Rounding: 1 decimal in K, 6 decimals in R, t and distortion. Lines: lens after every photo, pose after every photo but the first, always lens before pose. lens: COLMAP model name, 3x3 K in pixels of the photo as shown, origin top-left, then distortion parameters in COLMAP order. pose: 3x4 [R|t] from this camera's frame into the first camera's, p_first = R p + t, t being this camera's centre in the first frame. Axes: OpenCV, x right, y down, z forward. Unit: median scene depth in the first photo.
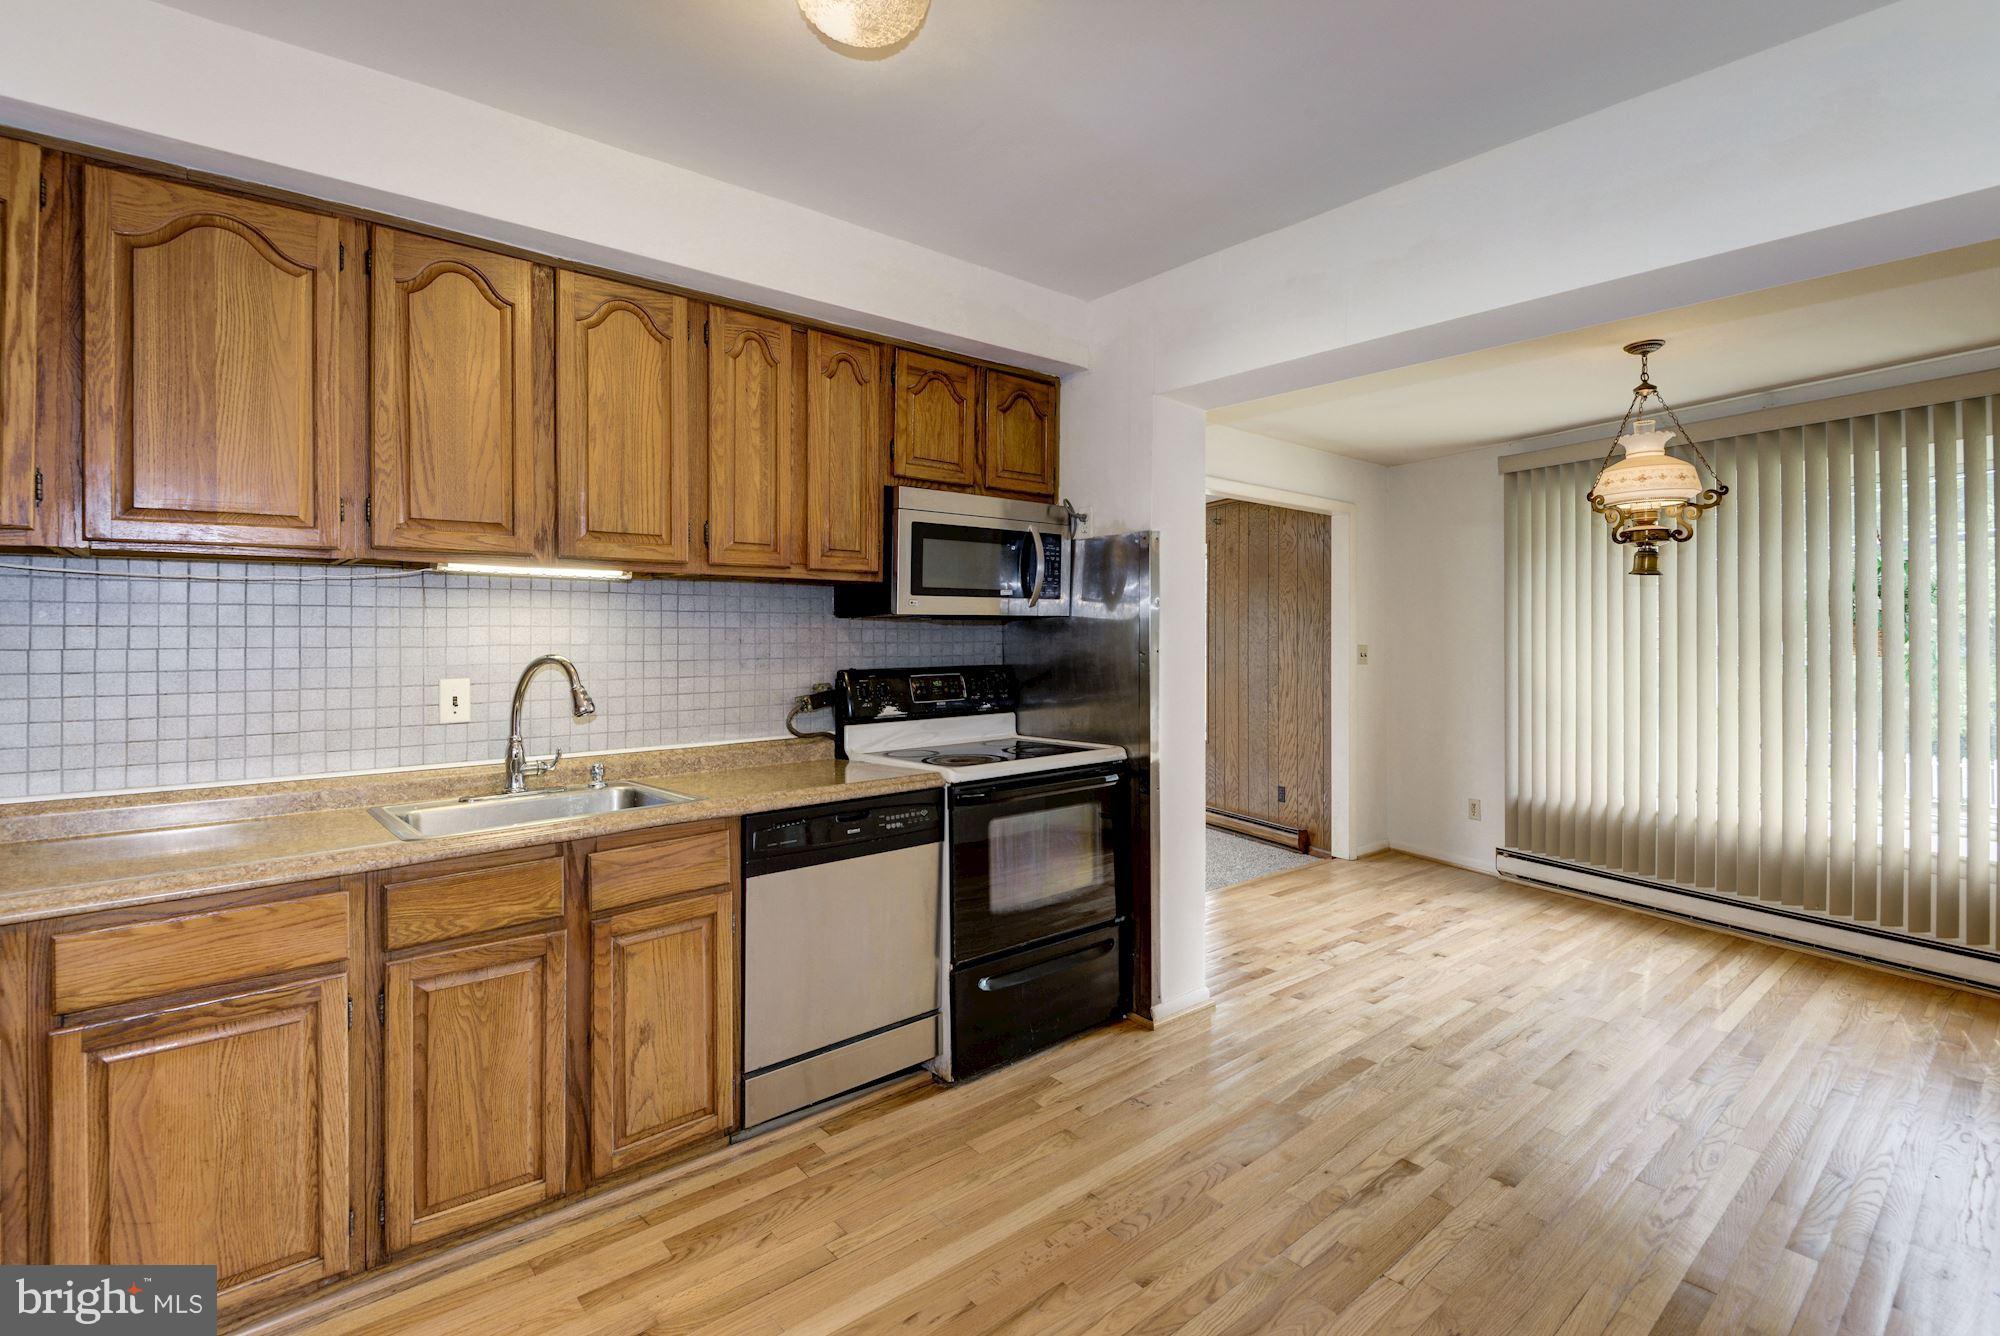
lens RADIAL K [[923.2, 0, 995.2], [0, 923.2, 628.9], [0, 0, 1]] dist [0.024061, -0.023467]
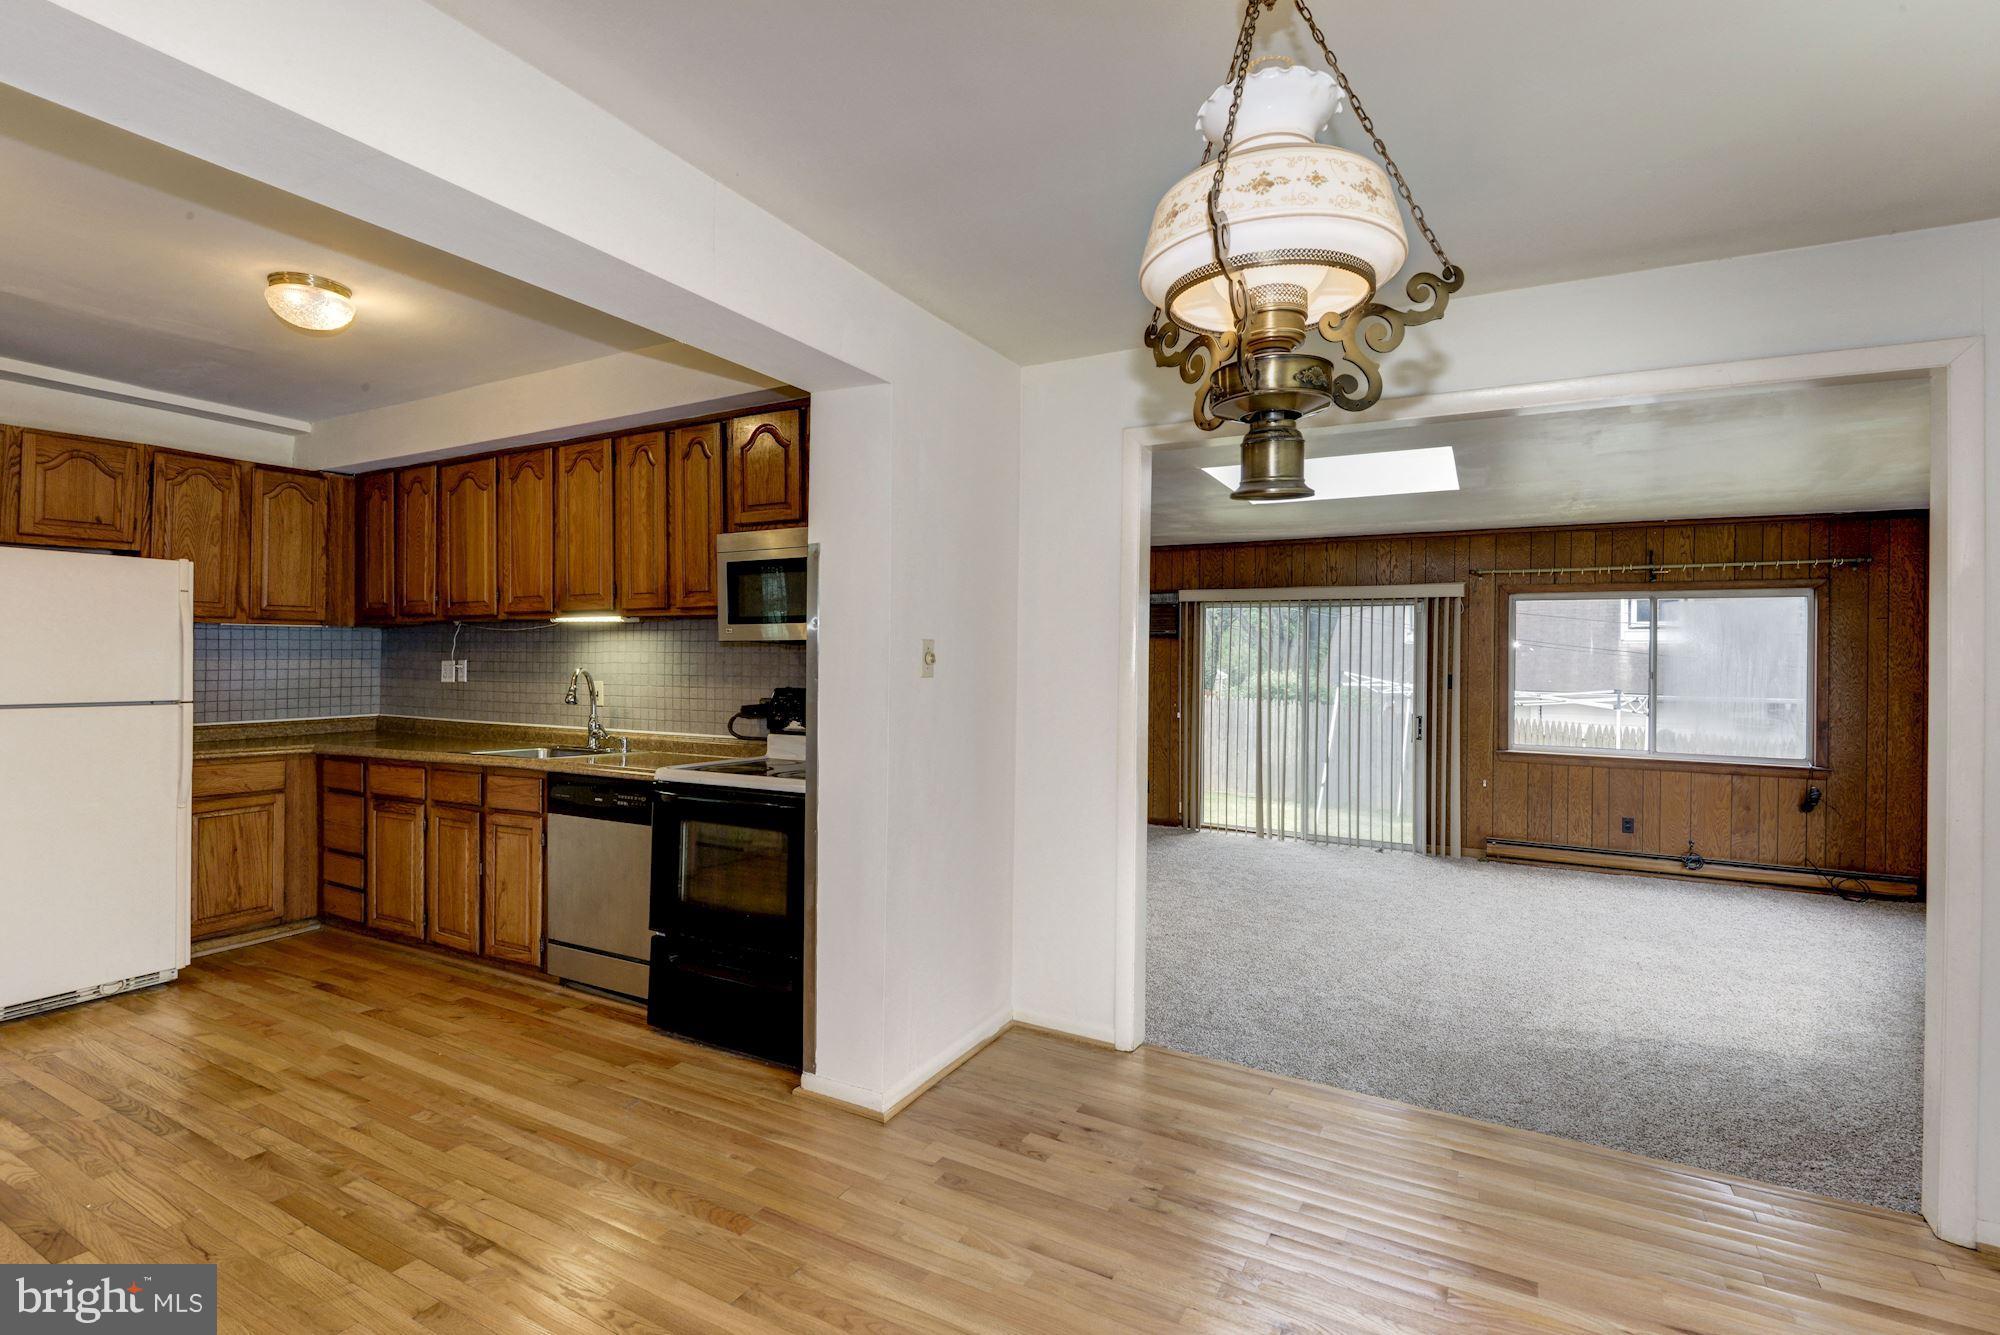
lens RADIAL K [[942.0, 0, 990.2], [0, 942.0, 654.1], [0, 0, 1]] dist [0.025751, -0.025252]
pose [[0.349229, -0.002134, -0.937035, 1.162742], [-0.005068, 0.999978, -0.004166, 0.004518], [0.937024, 0.006204, 0.349211, 0.896237]]
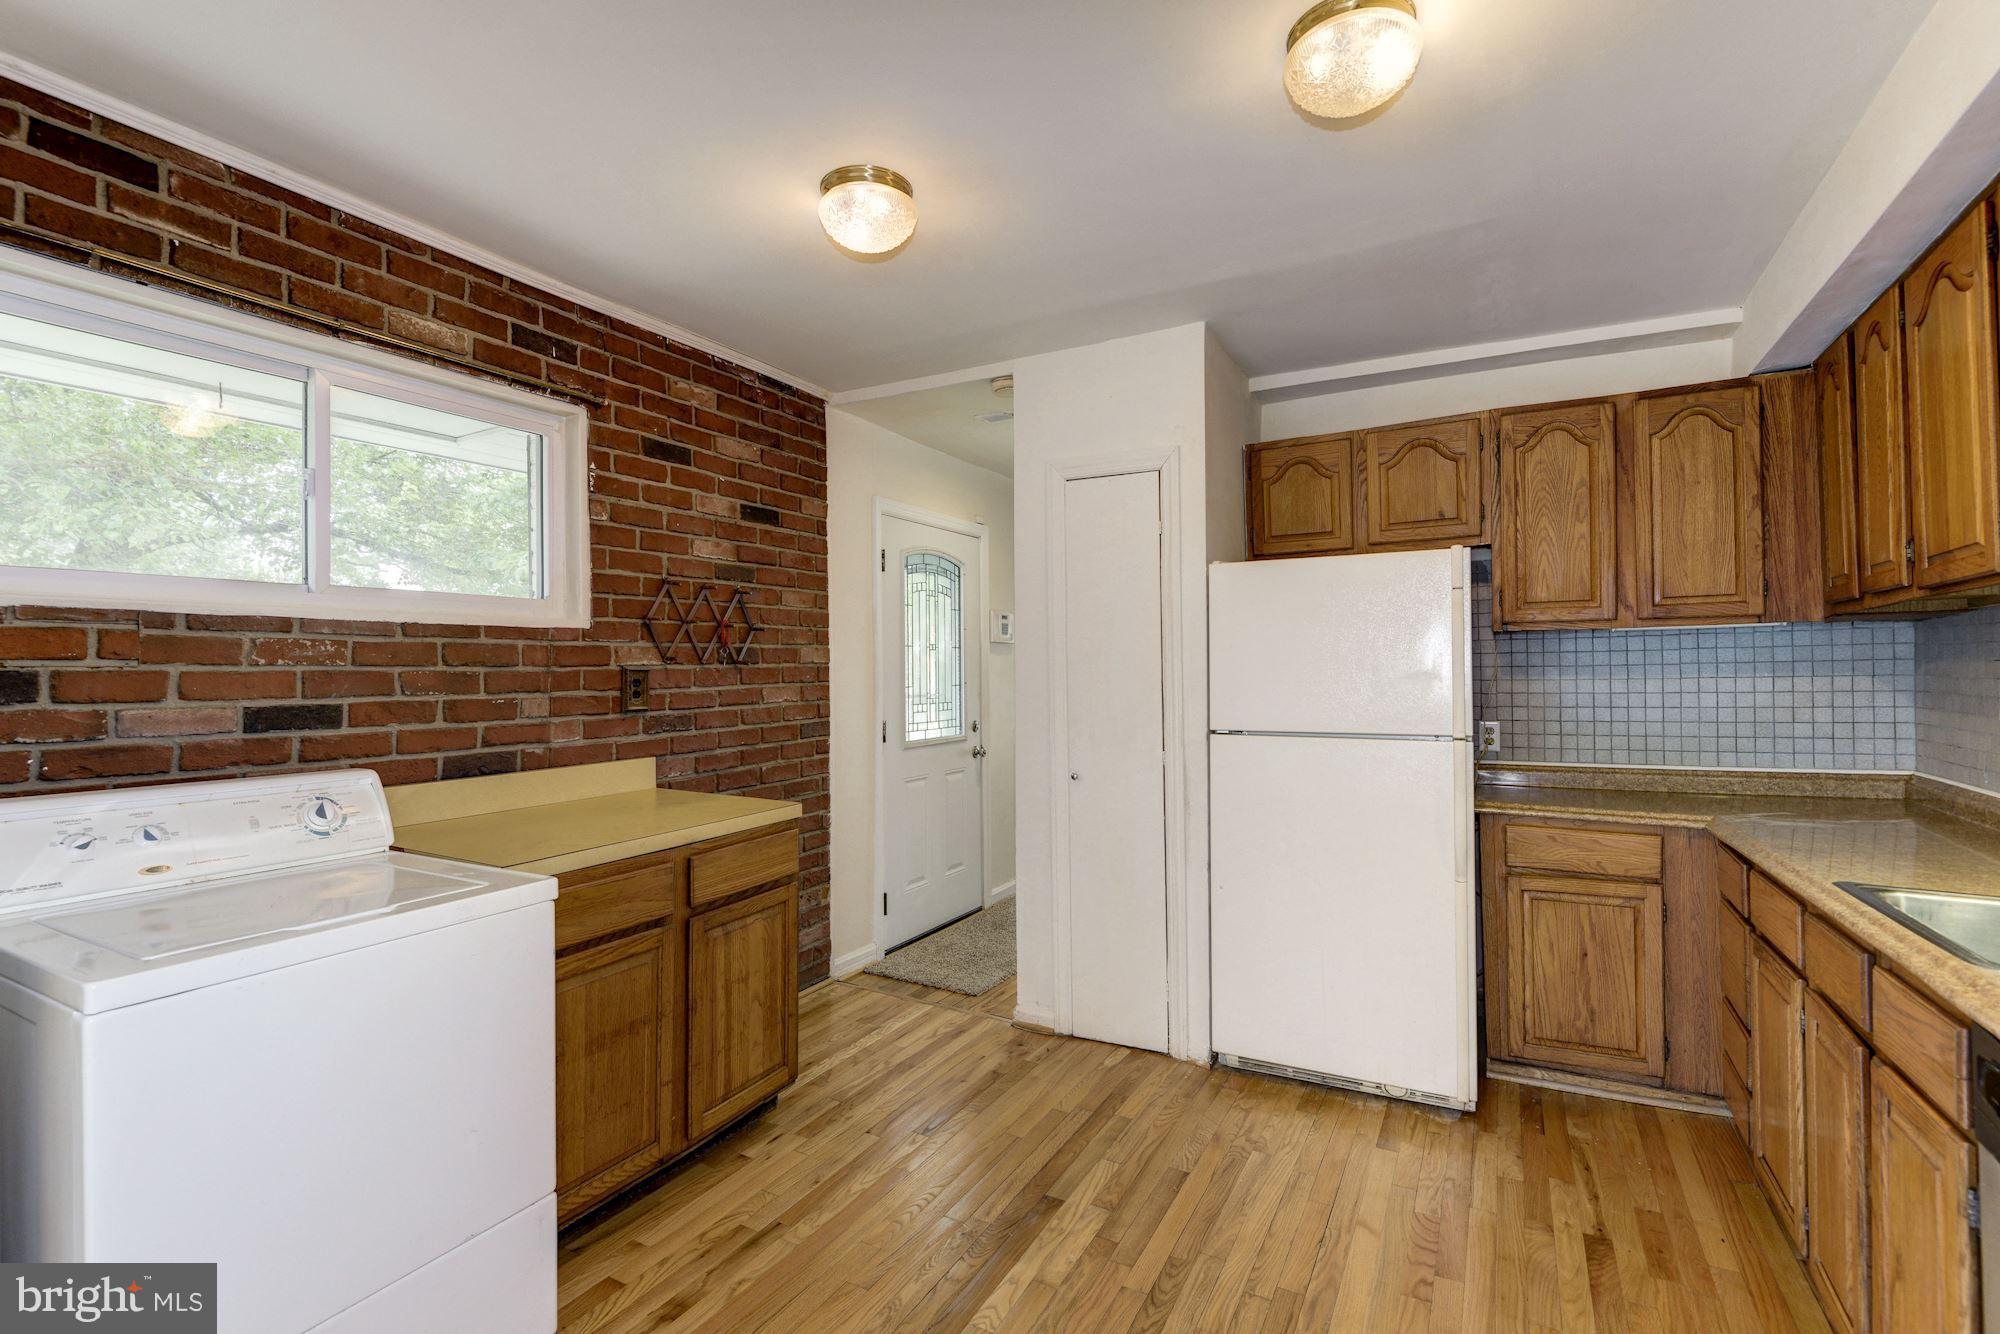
lens RADIAL K [[908.5, 0, 995.0], [0, 908.5, 665.2], [0, 0, 1]] dist [0.010371, -0.011607]
pose [[-0.937074, 0.006048, -0.349079, 0.334645], [0.011405, 0.999847, -0.013293, 0.003180], [0.348945, -0.016437, -0.936999, 1.011300]]
